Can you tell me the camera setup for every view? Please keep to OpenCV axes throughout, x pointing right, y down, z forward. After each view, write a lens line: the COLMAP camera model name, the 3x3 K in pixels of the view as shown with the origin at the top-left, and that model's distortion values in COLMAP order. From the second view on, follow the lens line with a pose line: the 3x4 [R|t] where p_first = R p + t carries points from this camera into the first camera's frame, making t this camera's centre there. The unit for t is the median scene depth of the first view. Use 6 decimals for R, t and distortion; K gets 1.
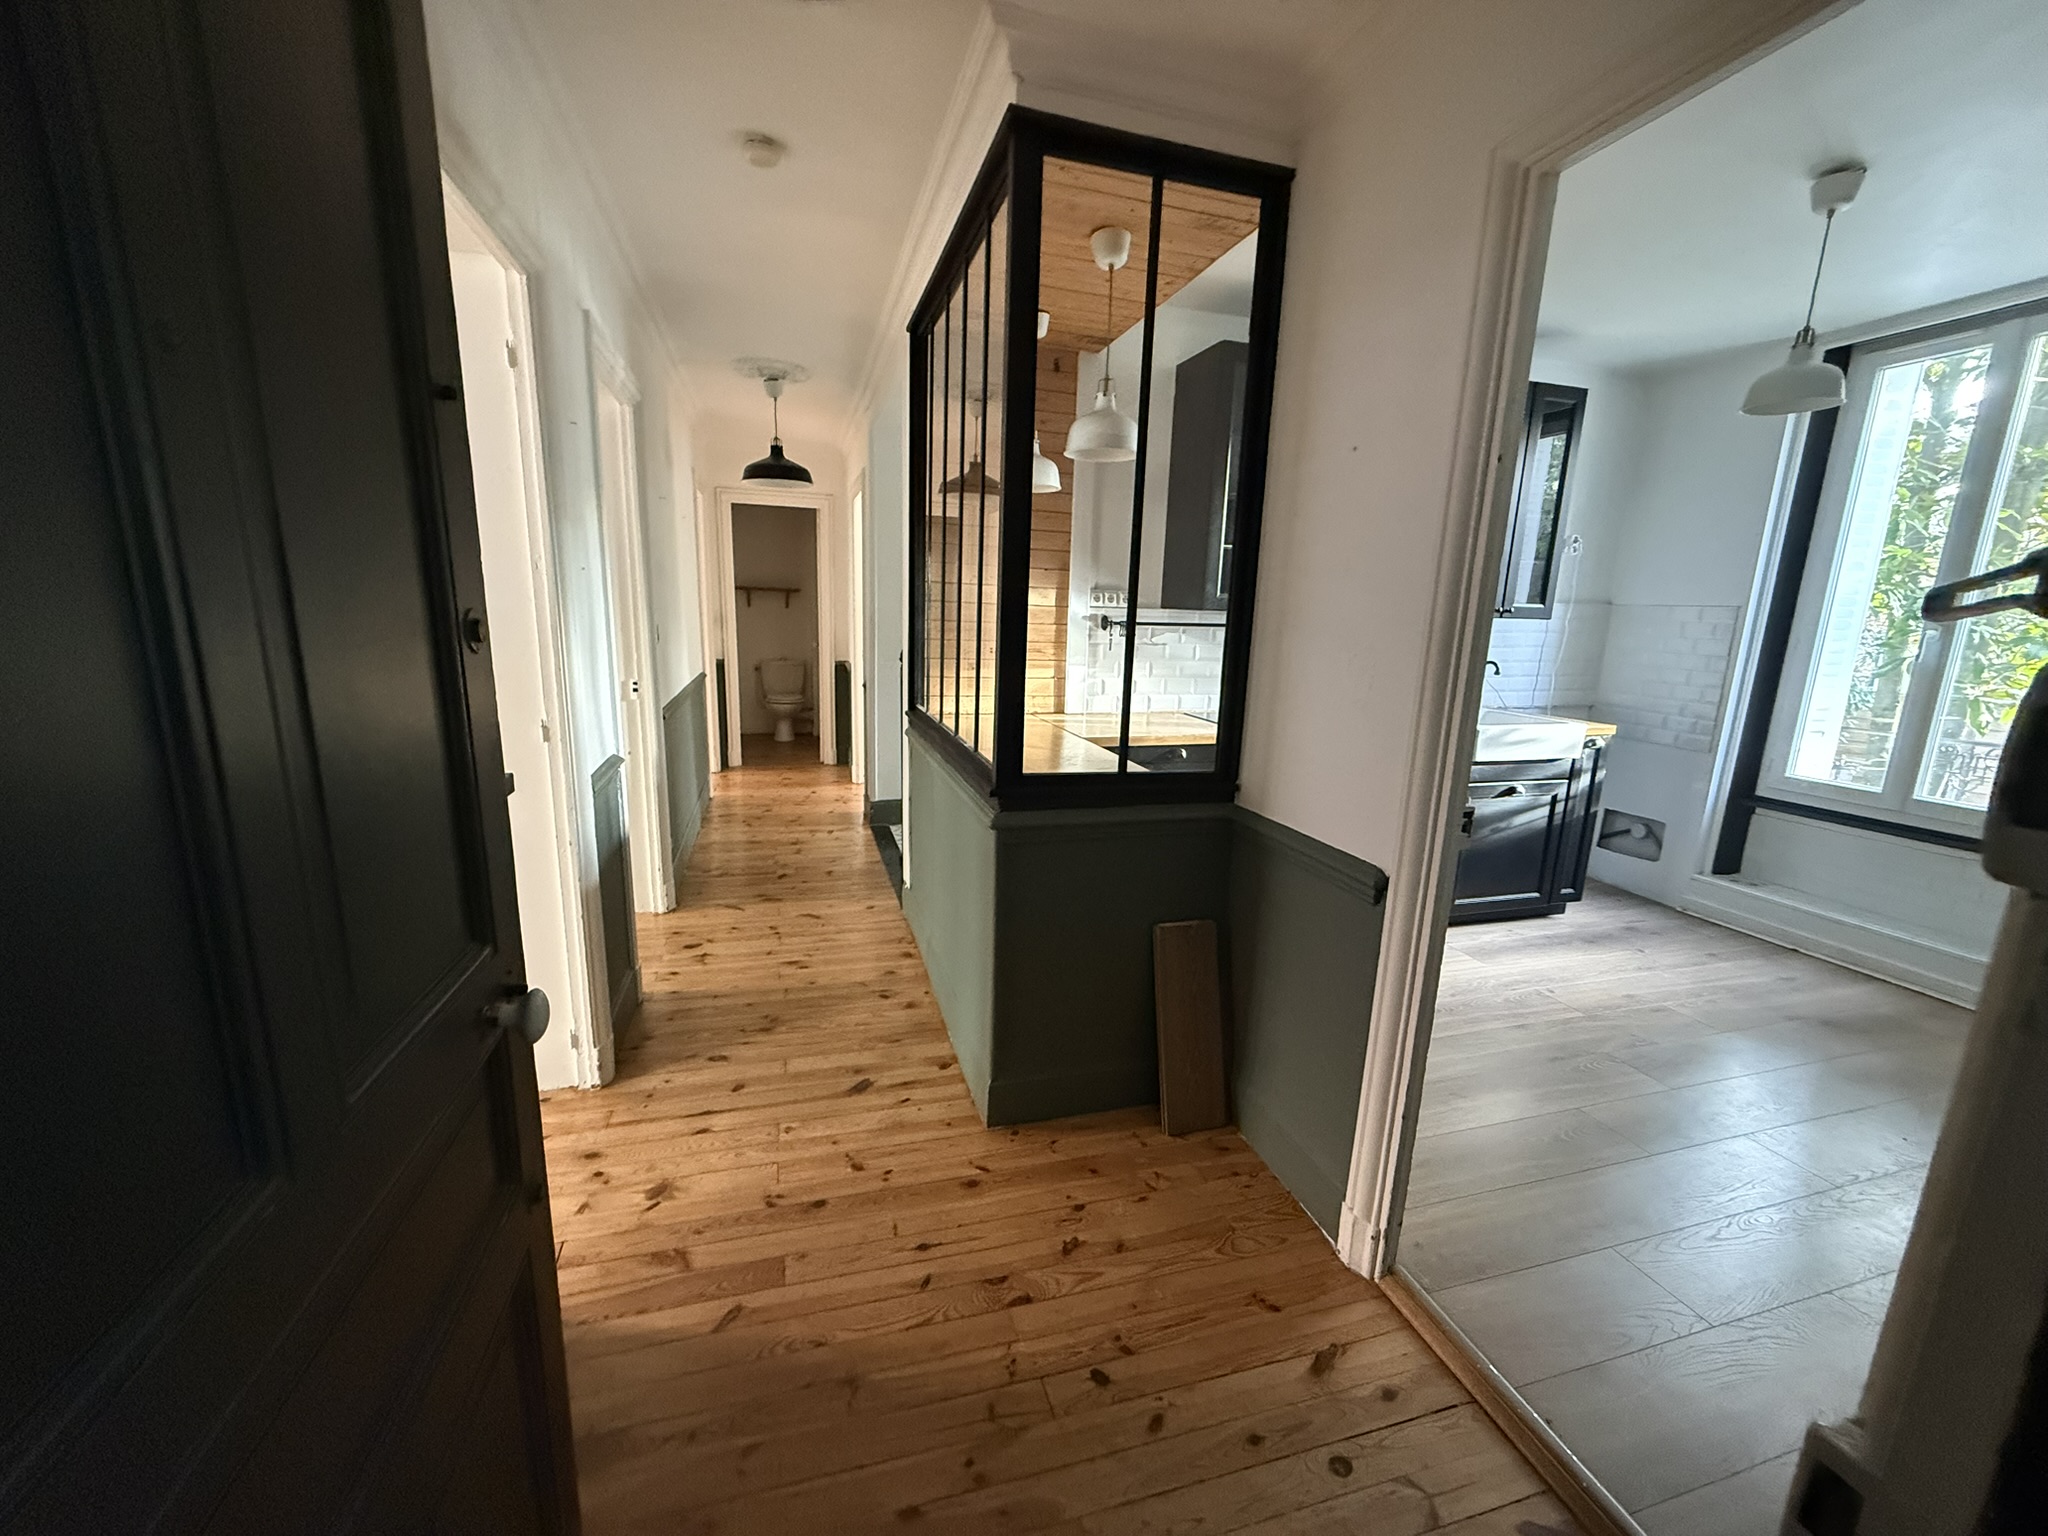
lens RADIAL K [[807.4, 0, 1021.5], [0, 807.4, 770.7], [0, 0, 1]] dist [-0.003861, -0.000099]
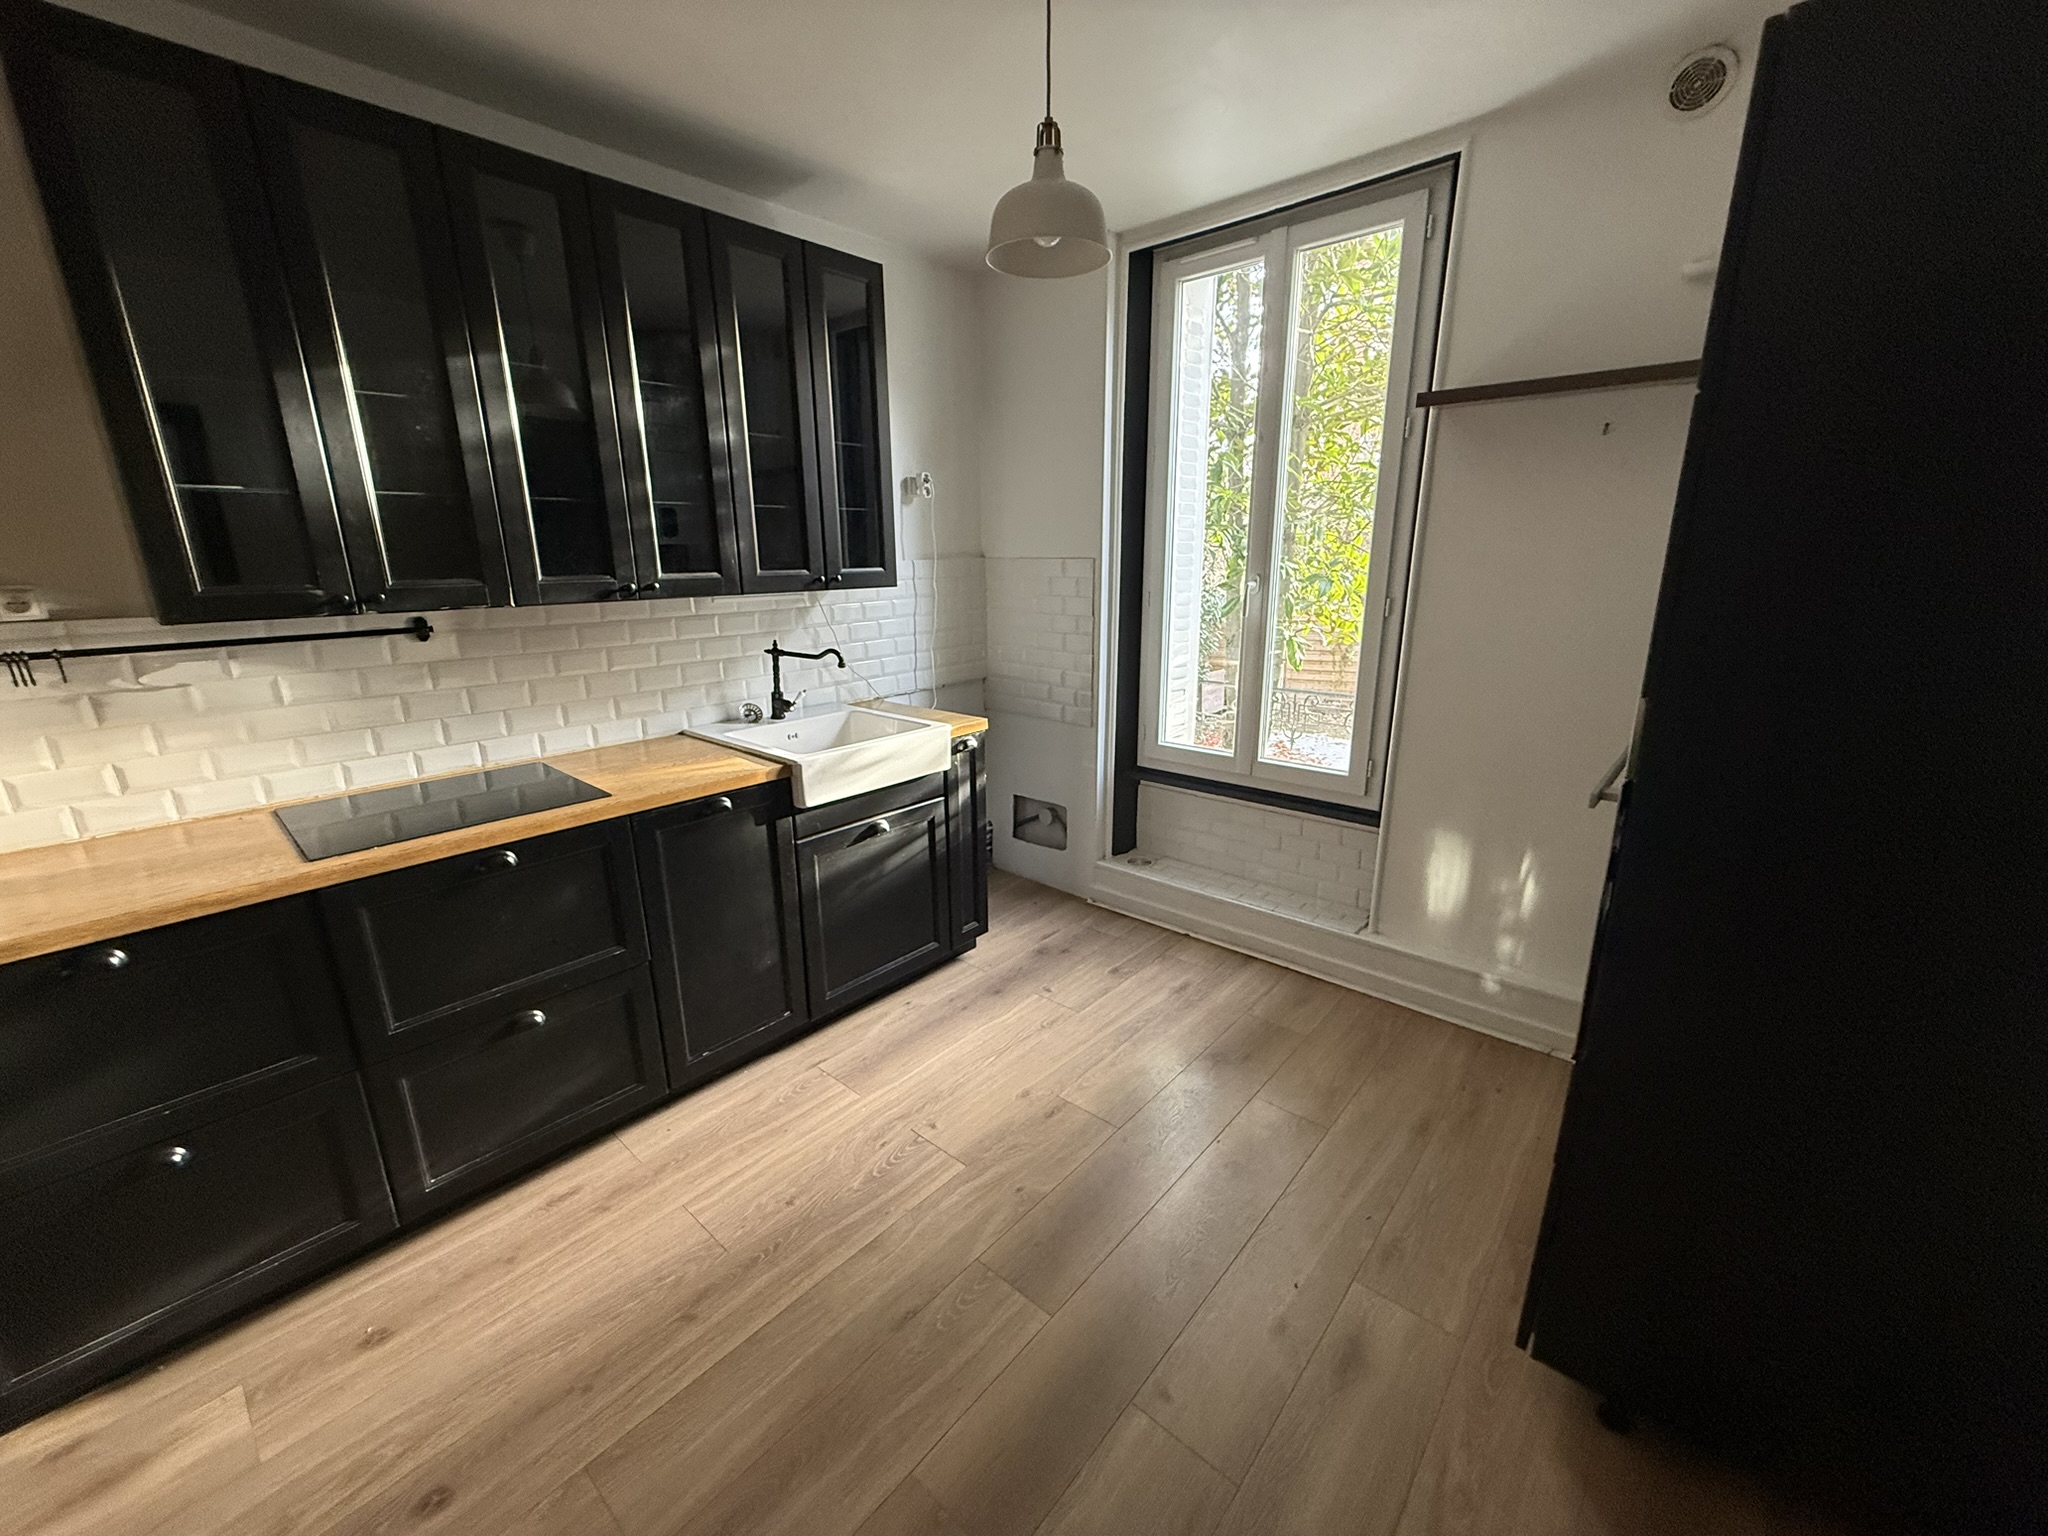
lens RADIAL K [[807.4, 0, 1023.4], [0, 807.4, 763.6], [0, 0, 1]] dist [-0.003861, -0.000099]
pose [[0.842096, -0.171594, 0.511302, 0.347781], [0.139499, 0.985074, 0.100842, -0.085632], [-0.520974, -0.013593, 0.853464, 0.297217]]
